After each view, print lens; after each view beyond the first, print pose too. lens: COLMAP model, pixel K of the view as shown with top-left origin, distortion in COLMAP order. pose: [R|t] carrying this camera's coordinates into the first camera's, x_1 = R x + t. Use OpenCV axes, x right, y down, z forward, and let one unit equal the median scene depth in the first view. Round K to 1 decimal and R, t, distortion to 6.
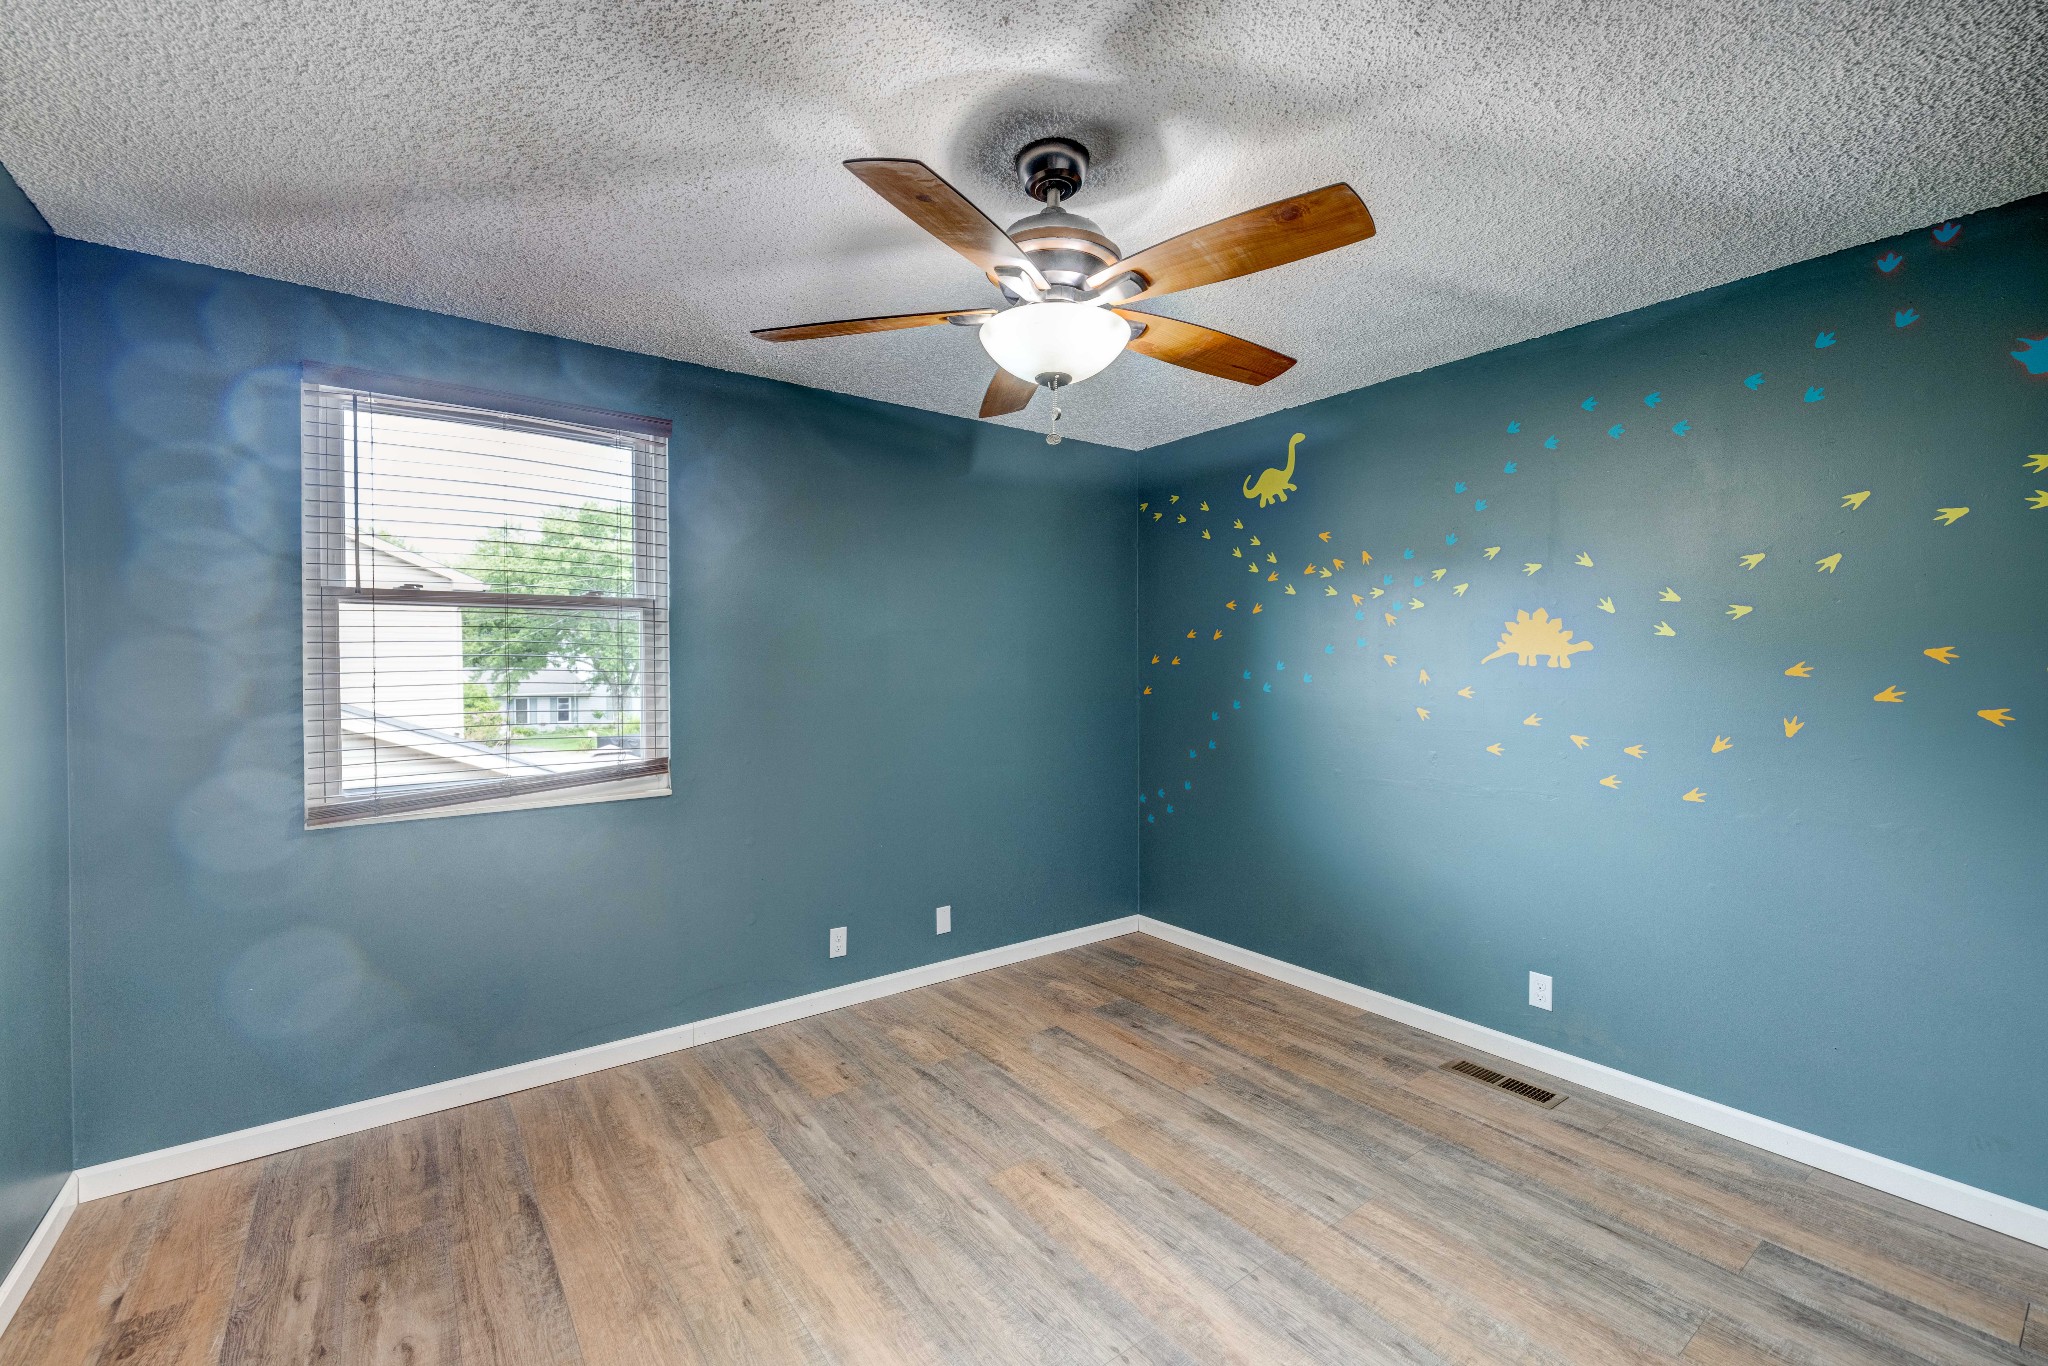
lens RADIAL K [[862.3, 0, 1016.7], [0, 862.3, 670.6], [0, 0, 1]] dist [0.001549, -0.000577]
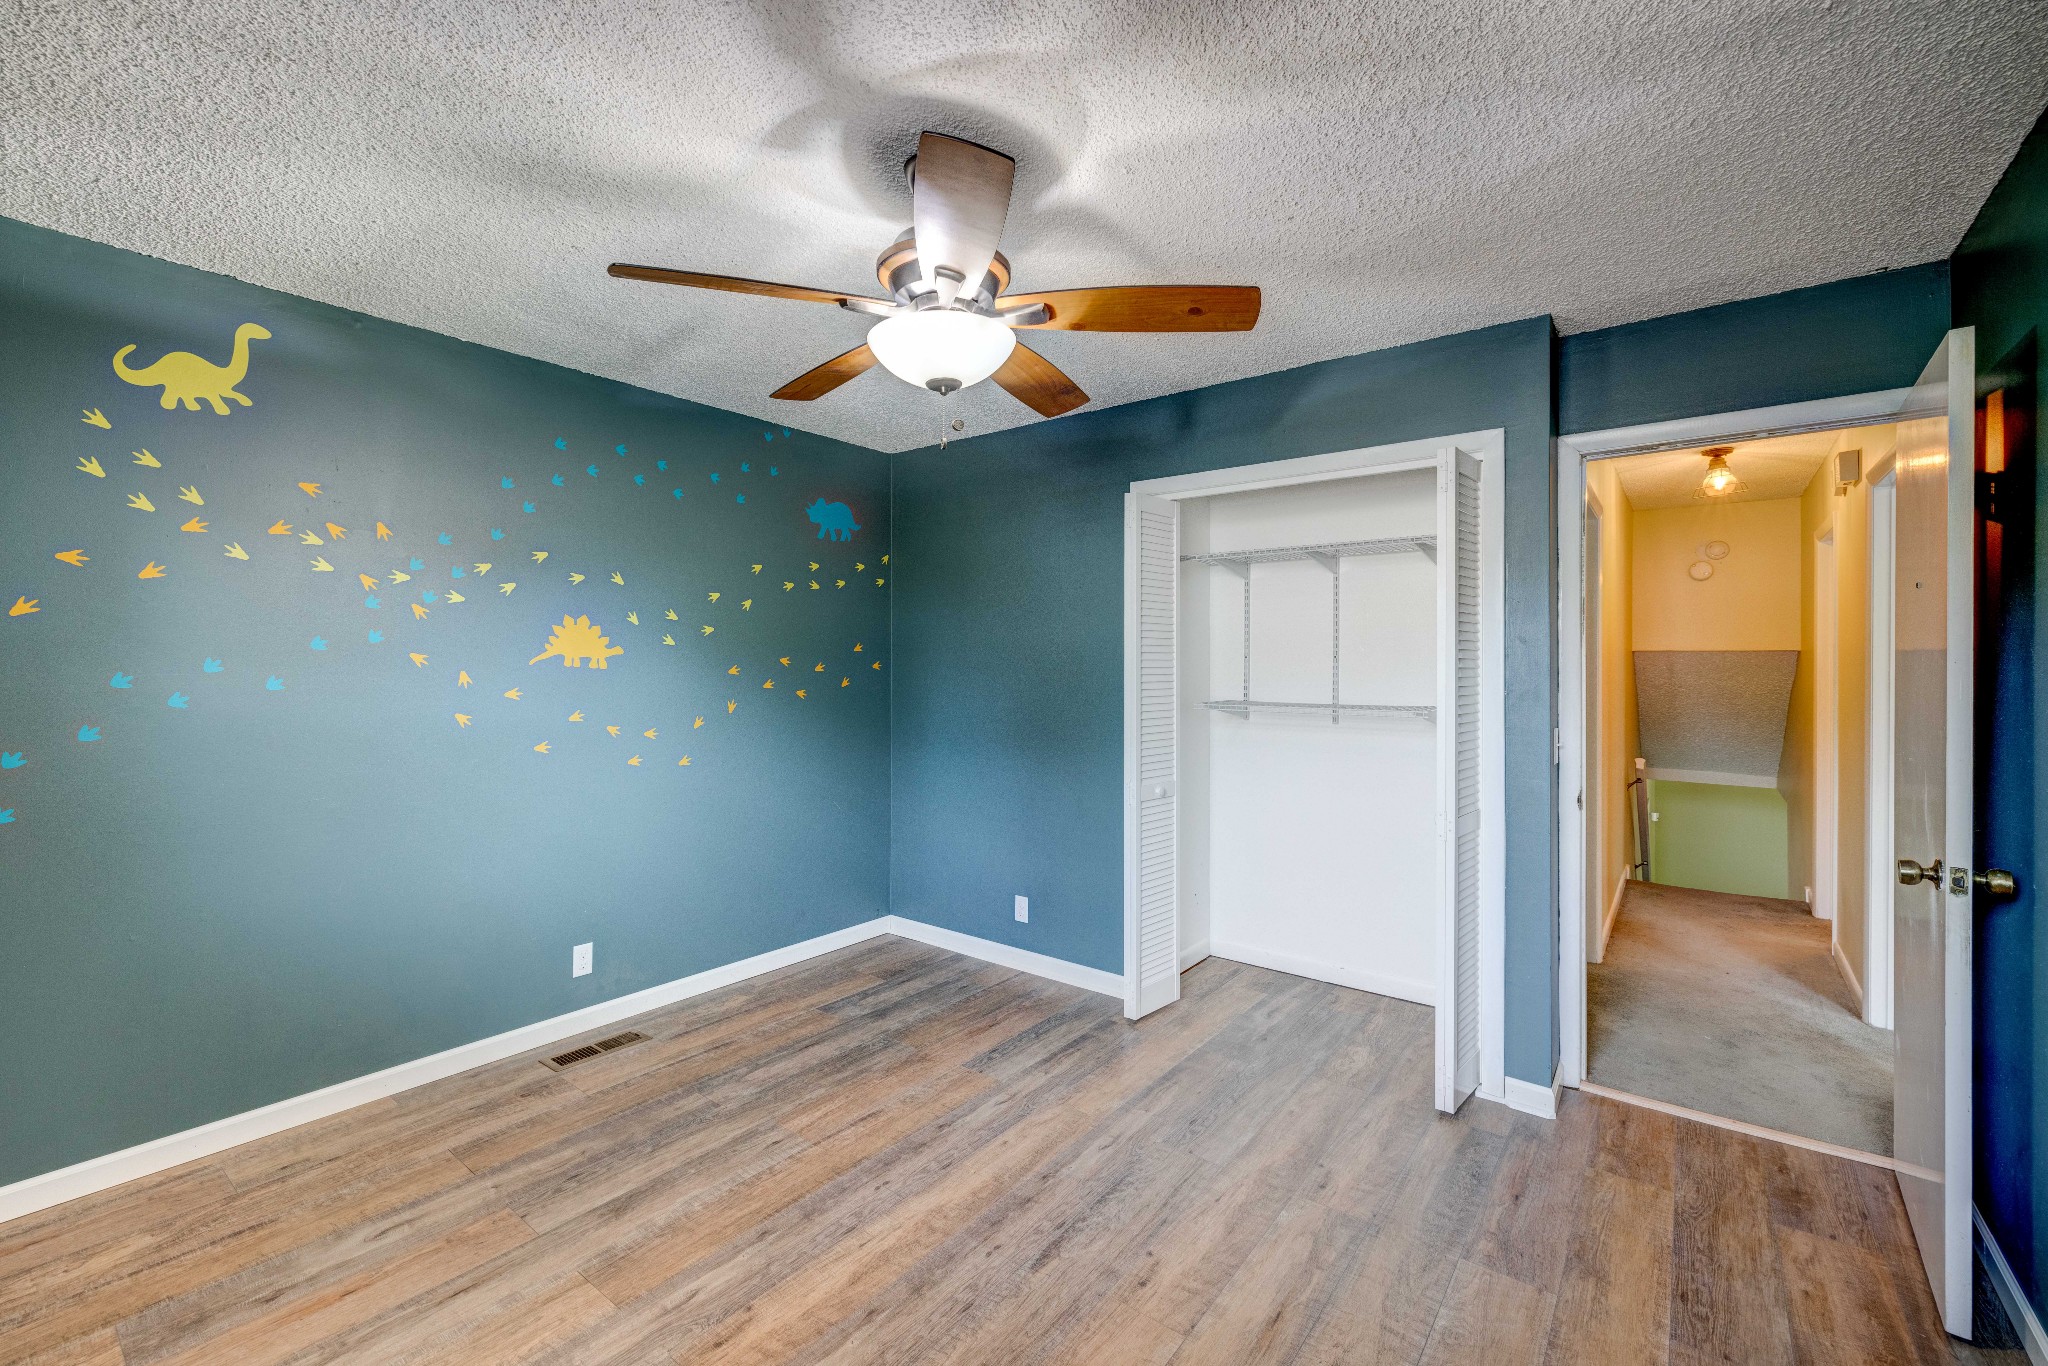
lens RADIAL K [[862.3, 0, 1006.3], [0, 862.3, 662.4], [0, 0, 1]] dist [0.001549, -0.000577]
pose [[-0.259780, 0.007353, 0.965640, -0.647867], [0.003579, 0.999971, -0.006652, -0.002336], [-0.965661, 0.001728, -0.259799, 0.810185]]
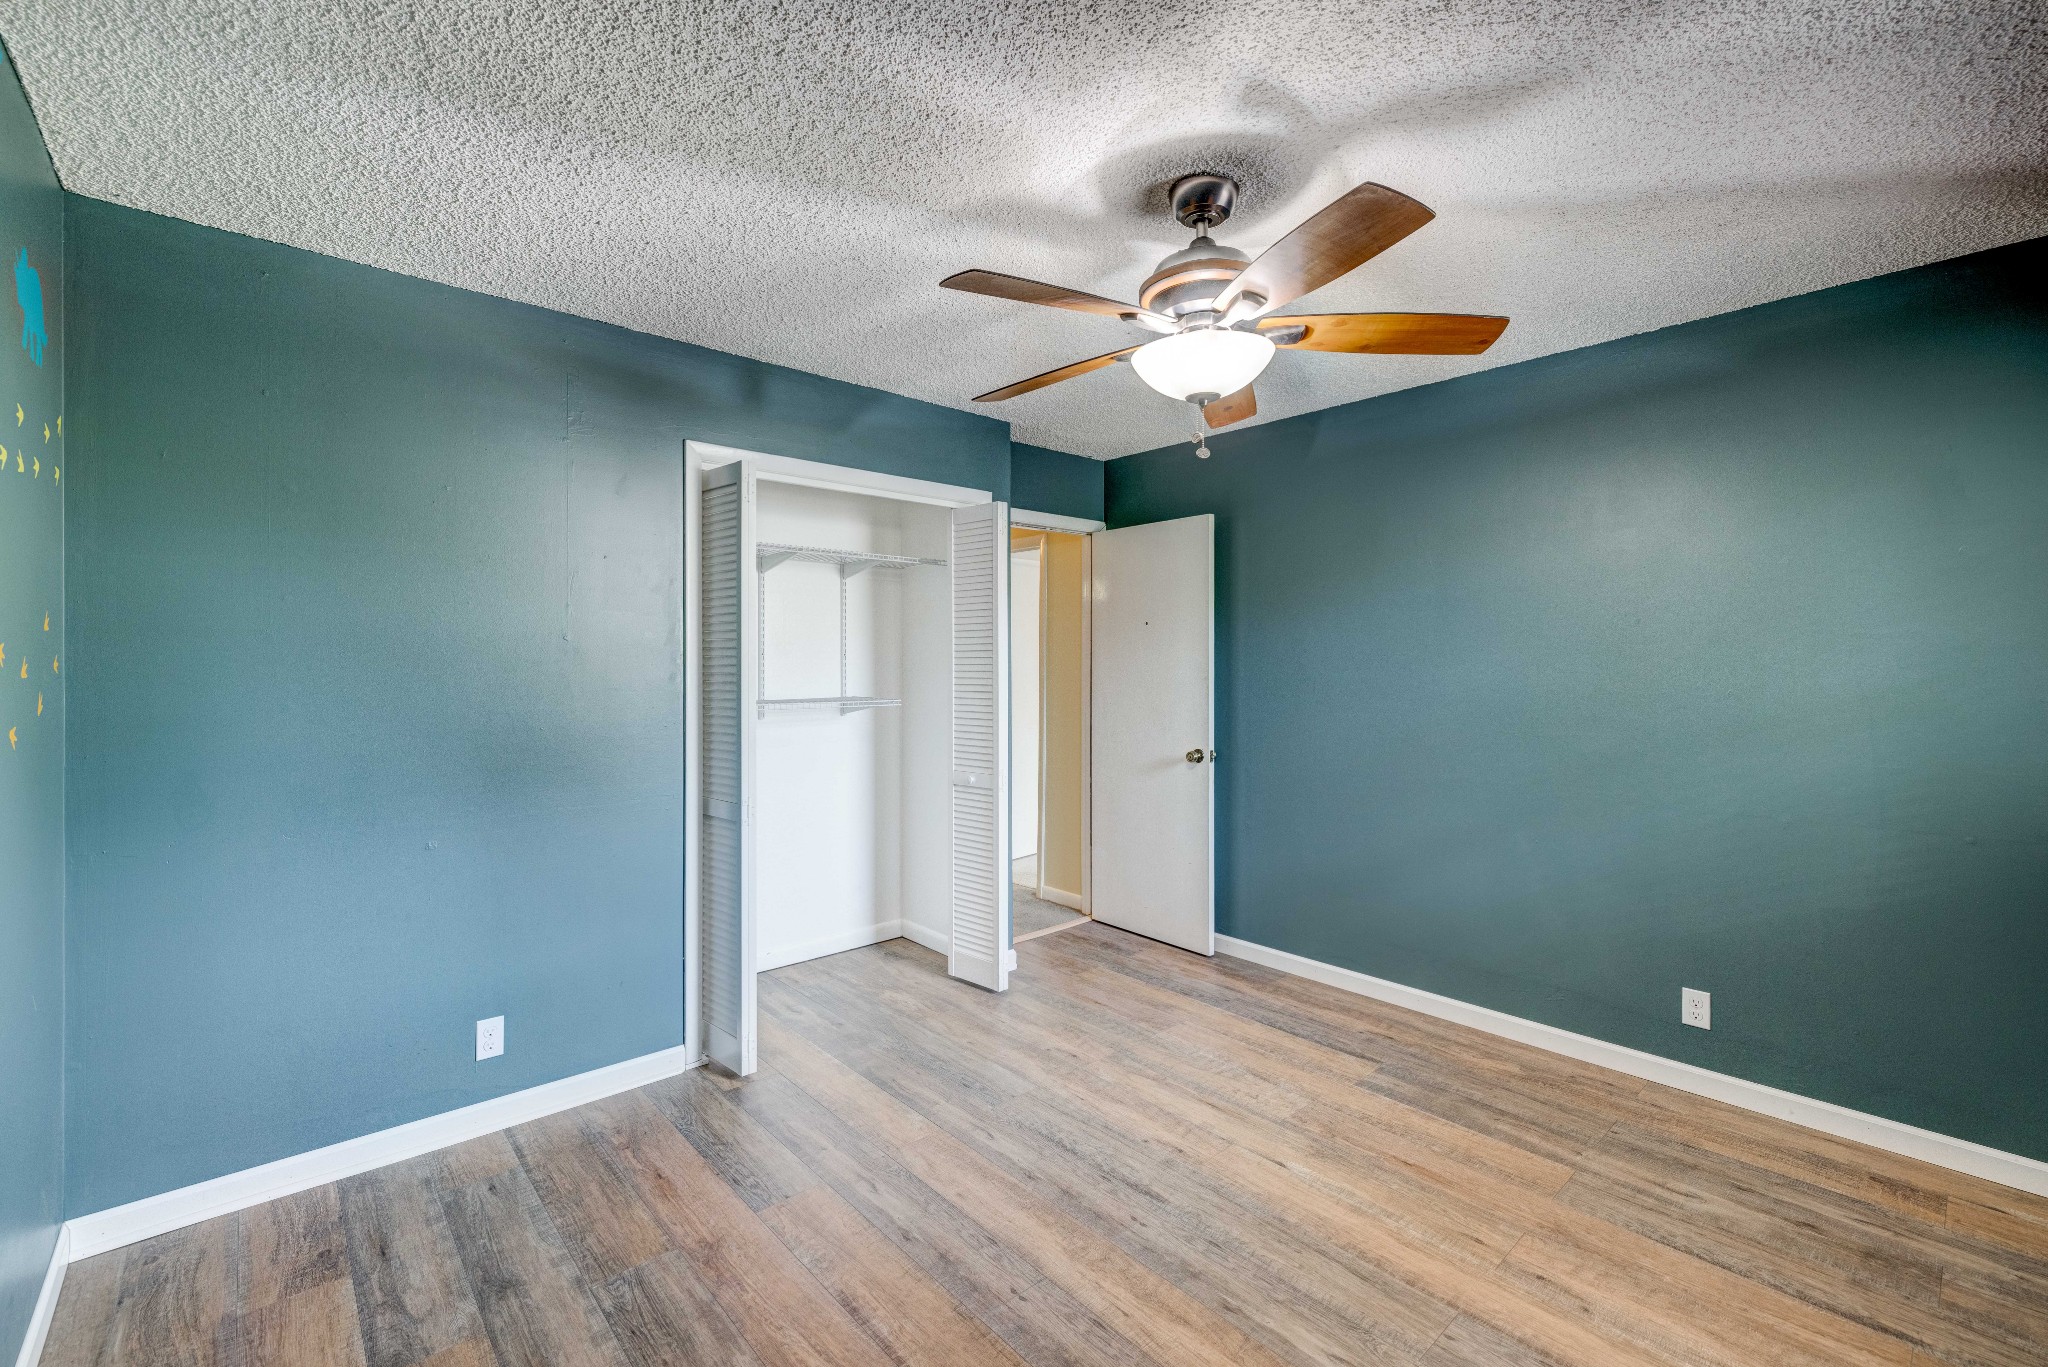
lens RADIAL K [[862.3, 0, 1016.0], [0, 862.3, 665.0], [0, 0, 1]] dist [0.001549, -0.000577]
pose [[-0.996419, 0.004874, -0.084415, 0.248702], [0.004185, 0.999956, 0.008337, -0.010055], [0.084452, 0.007954, -0.996396, 1.390606]]
